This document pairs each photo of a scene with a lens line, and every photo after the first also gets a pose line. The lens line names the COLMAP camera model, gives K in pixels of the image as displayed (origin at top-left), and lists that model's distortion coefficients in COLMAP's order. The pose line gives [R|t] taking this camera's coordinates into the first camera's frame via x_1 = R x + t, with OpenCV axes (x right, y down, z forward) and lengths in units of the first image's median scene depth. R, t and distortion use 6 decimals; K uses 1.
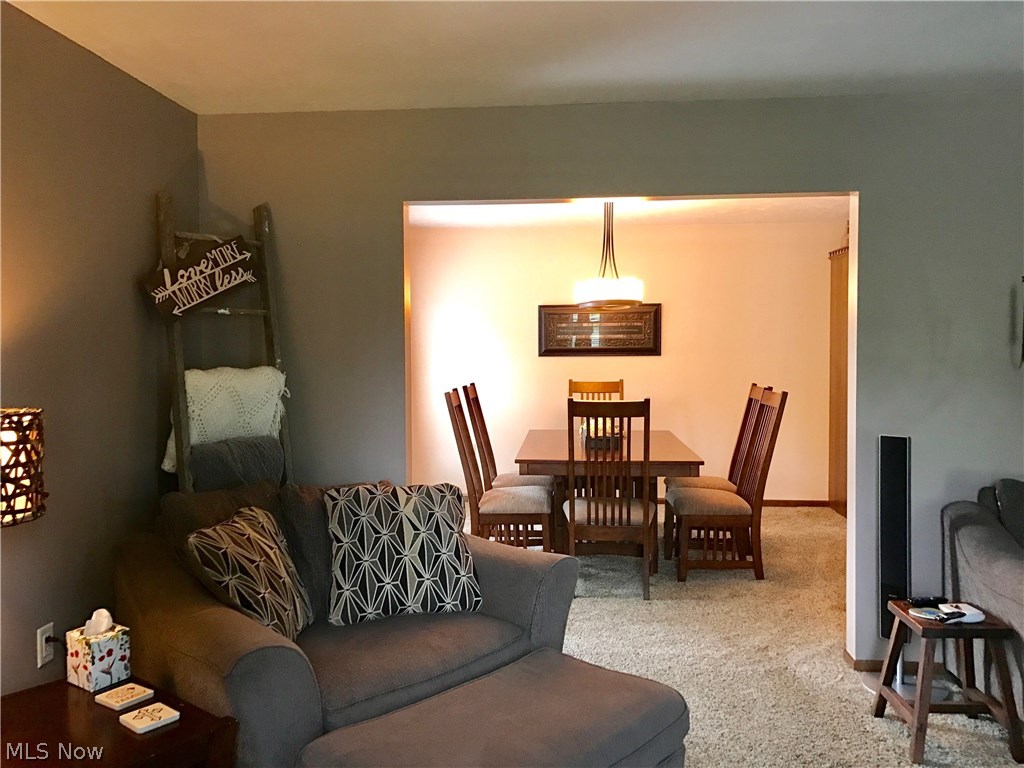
lens RADIAL K [[838.5, 0, 515.1], [0, 838.5, 377.6], [0, 0, 1]] dist [0.097289, -0.154061]
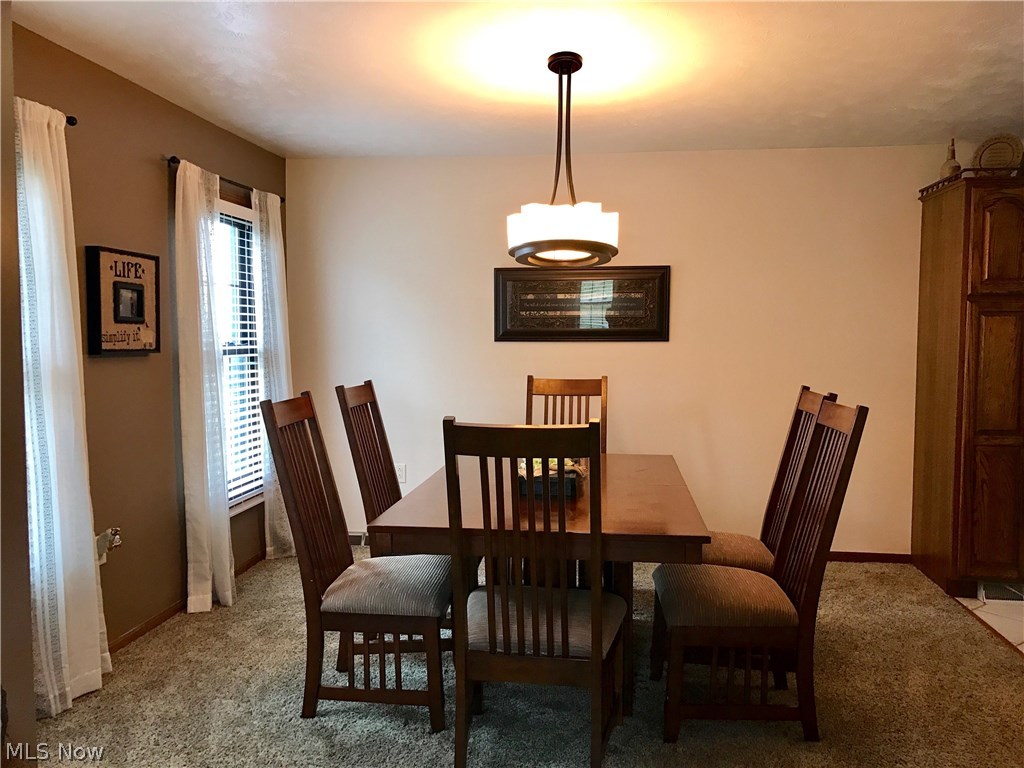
lens RADIAL K [[840.2, 0, 515.5], [0, 840.2, 379.9], [0, 0, 1]] dist [0.023787, -0.011925]
pose [[0.998631, 0.010228, -0.051303, 0.108387], [-0.009349, 0.999806, 0.017354, -0.007095], [0.051471, -0.016851, 0.998532, 0.393941]]
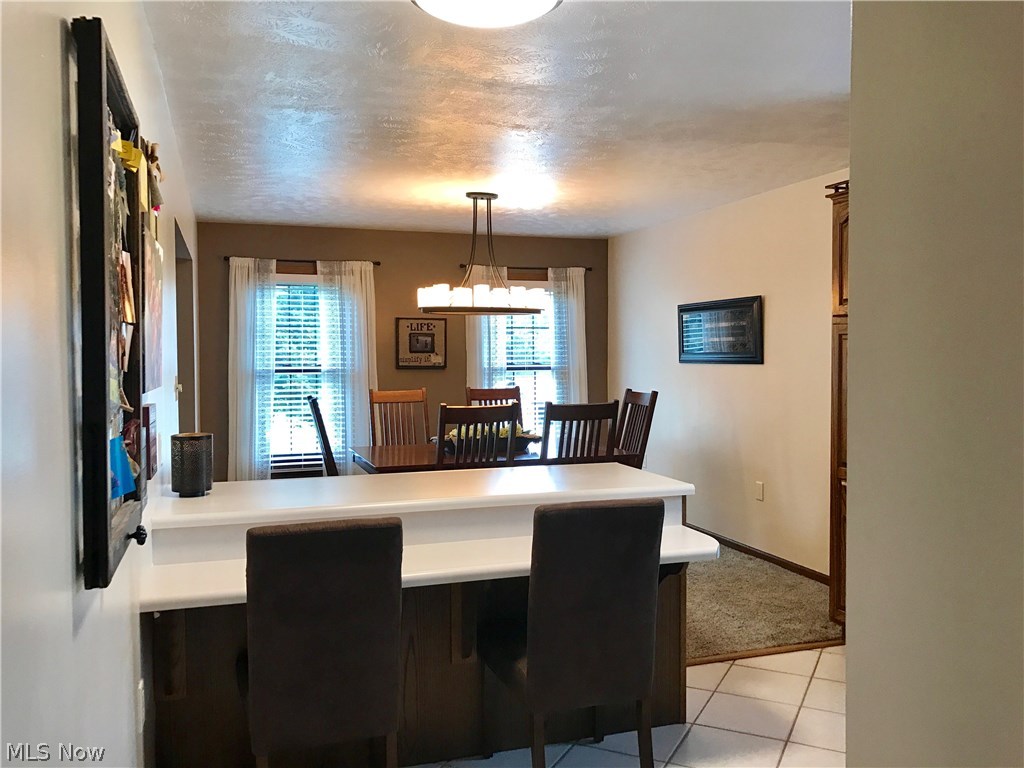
lens RADIAL K [[840.2, 0, 515.5], [0, 840.2, 379.9], [0, 0, 1]] dist [0.023787, -0.011925]
pose [[0.387920, 0.035116, -0.921024, 1.031175], [-0.030808, 0.999210, 0.025122, -0.031509], [0.921178, 0.018629, 0.388695, 0.647438]]
